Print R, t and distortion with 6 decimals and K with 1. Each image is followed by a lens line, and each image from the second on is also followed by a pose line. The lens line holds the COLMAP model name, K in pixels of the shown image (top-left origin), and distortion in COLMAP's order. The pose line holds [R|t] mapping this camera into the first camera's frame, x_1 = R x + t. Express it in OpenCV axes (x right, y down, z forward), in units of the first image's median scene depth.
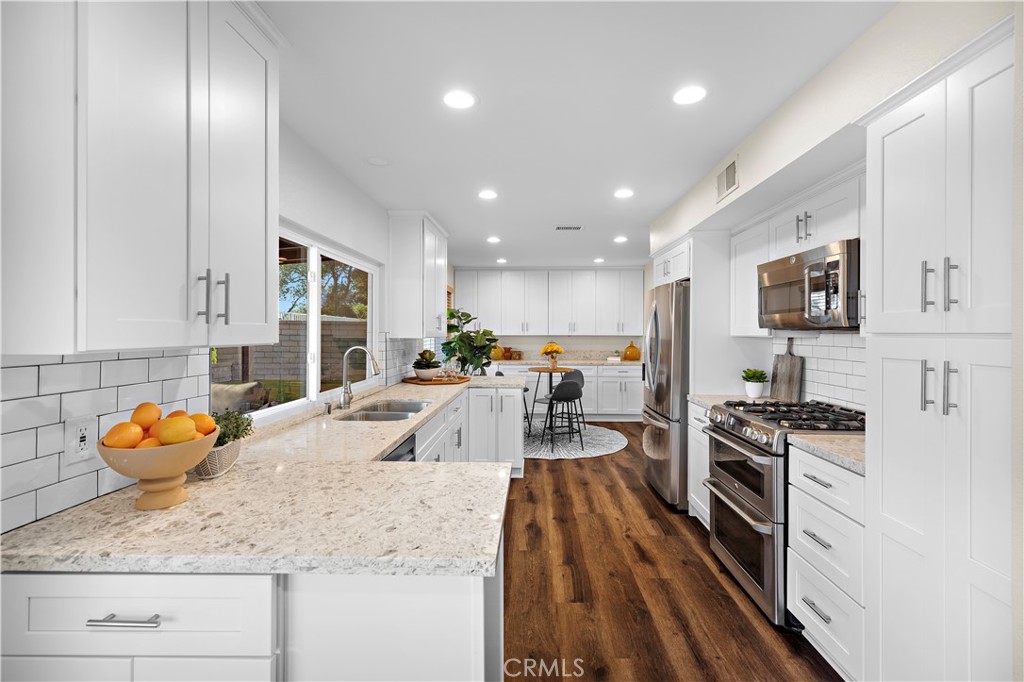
lens RADIAL K [[436.6, 0, 509.2], [0, 436.6, 331.7], [0, 0, 1]] dist [0.009659, -0.001728]
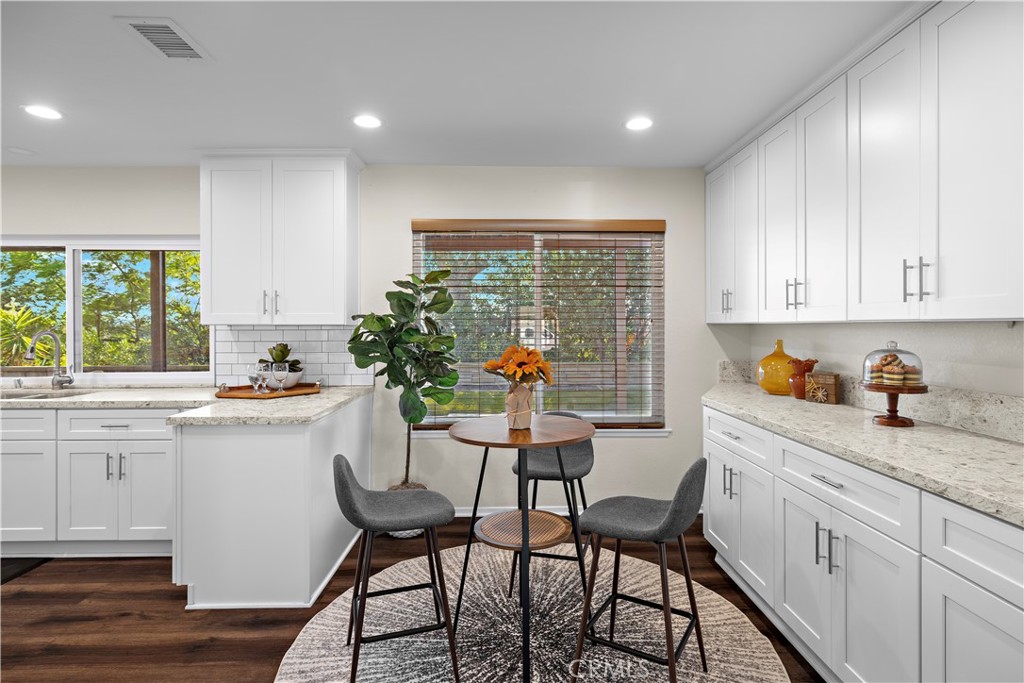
lens RADIAL K [[515.3, 0, 515.6], [0, 515.3, 328.3], [0, 0, 1]] dist [-0.000077, -0.000530]
pose [[0.080181, 0.001528, -0.996779, 0.696710], [0.004342, 0.999989, 0.001882, 0.020501], [0.996771, -0.004479, 0.080173, 1.445306]]
